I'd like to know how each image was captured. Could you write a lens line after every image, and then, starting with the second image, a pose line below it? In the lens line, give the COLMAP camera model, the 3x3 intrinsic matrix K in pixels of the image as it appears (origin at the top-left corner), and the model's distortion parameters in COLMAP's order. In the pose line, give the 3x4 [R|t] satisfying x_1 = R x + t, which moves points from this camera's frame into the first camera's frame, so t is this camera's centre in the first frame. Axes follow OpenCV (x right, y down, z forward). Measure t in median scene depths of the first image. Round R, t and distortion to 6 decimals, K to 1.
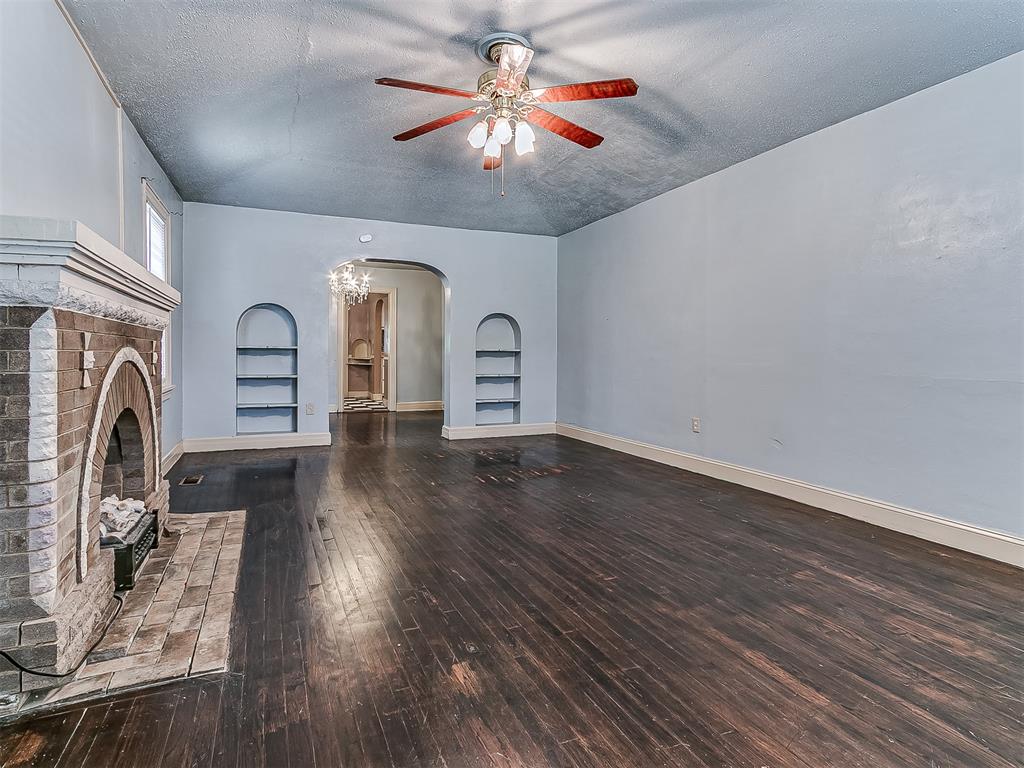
lens RADIAL K [[551.9, 0, 494.7], [0, 551.9, 358.2], [0, 0, 1]] dist [0.003293, 0.000024]
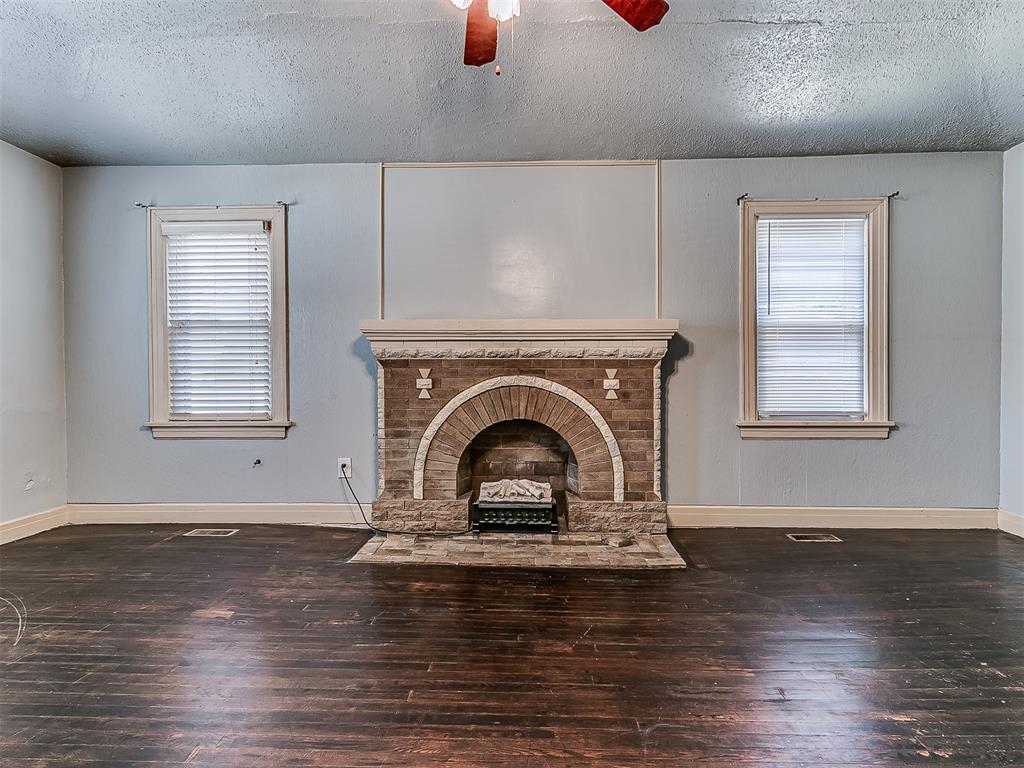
lens RADIAL K [[551.9, 0, 520.8], [0, 551.9, 384.3], [0, 0, 1]] dist [0.003293, 0.000024]
pose [[-0.428652, 0.014145, -0.903359, 0.479445], [-0.008411, 0.999772, 0.019645, -0.020263], [0.903430, 0.016019, -0.428435, 1.259686]]
